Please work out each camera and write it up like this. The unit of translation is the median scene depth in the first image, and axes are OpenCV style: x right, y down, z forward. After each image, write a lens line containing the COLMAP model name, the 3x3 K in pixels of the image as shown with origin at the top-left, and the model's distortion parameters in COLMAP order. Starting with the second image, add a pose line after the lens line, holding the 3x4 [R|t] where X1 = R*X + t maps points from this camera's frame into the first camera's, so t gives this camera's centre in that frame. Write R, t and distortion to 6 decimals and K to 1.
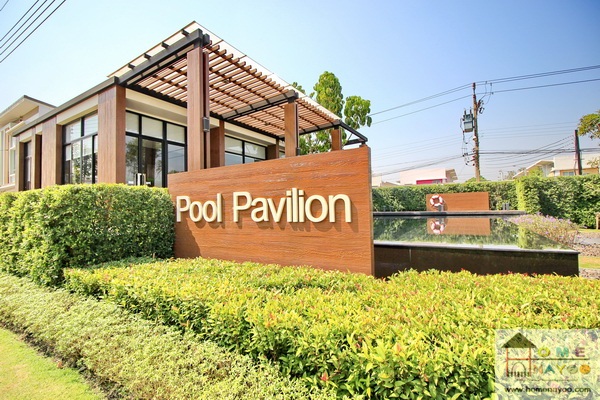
lens RADIAL K [[278.8, 0, 296.5], [0, 278.8, 201.0], [0, 0, 1]] dist [-0.005177, -0.000706]
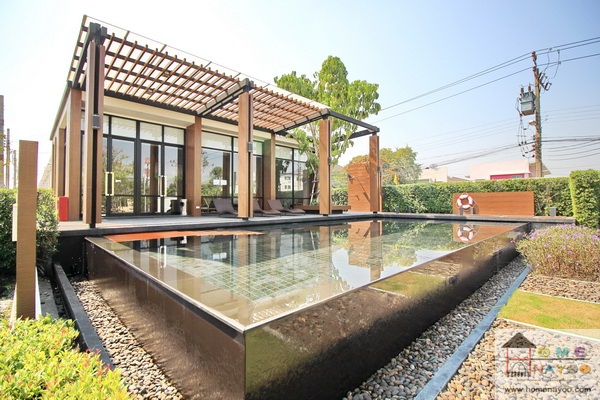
lens RADIAL K [[278.8, 0, 301.7], [0, 278.8, 199.8], [0, 0, 1]] dist [-0.005177, -0.000706]
pose [[0.969990, 0.017943, -0.242481, 0.242281], [-0.014557, 0.999770, 0.015752, -0.012286], [0.242708, -0.011749, 0.970028, 0.096339]]
